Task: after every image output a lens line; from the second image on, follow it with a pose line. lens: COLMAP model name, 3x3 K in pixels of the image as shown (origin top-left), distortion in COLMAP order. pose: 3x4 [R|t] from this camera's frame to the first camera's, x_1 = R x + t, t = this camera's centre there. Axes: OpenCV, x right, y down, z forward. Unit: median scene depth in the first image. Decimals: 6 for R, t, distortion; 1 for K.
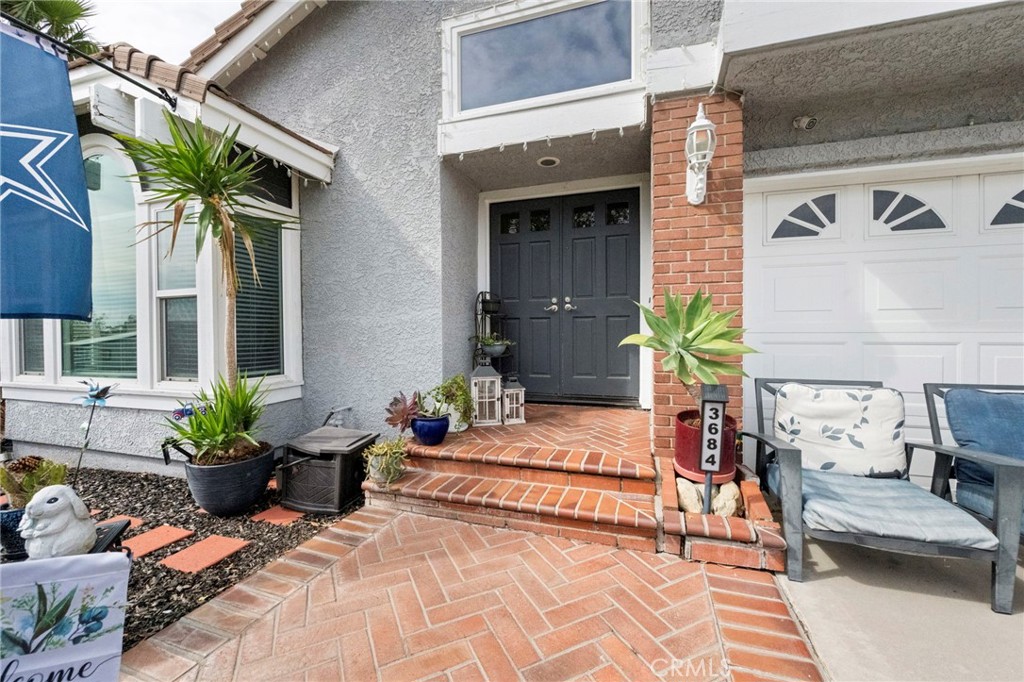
lens RADIAL K [[399.2, 0, 512.7], [0, 399.2, 342.3], [0, 0, 1]] dist [0.001045, 0.000008]
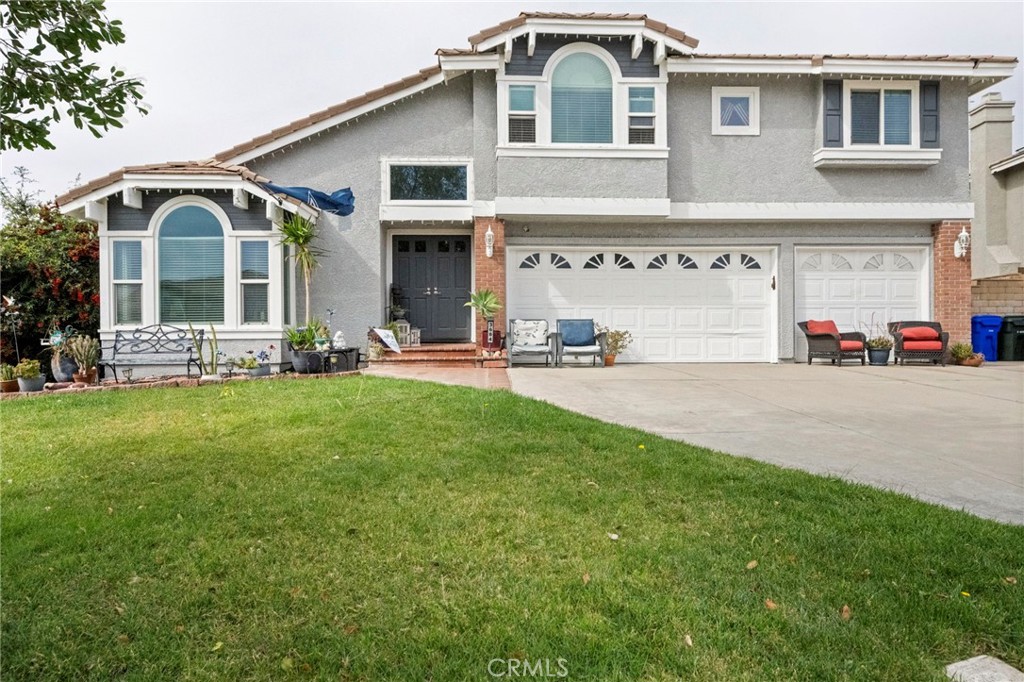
lens RADIAL K [[689.9, 0, 507.7], [0, 689.9, 340.7], [0, 0, 1]] dist [0.002513, 0.000876]
pose [[0.940710, -0.000284, 0.339212, -0.816912], [0.006612, 0.999825, -0.017500, 0.250587], [-0.339148, 0.018705, 0.940547, -2.759495]]
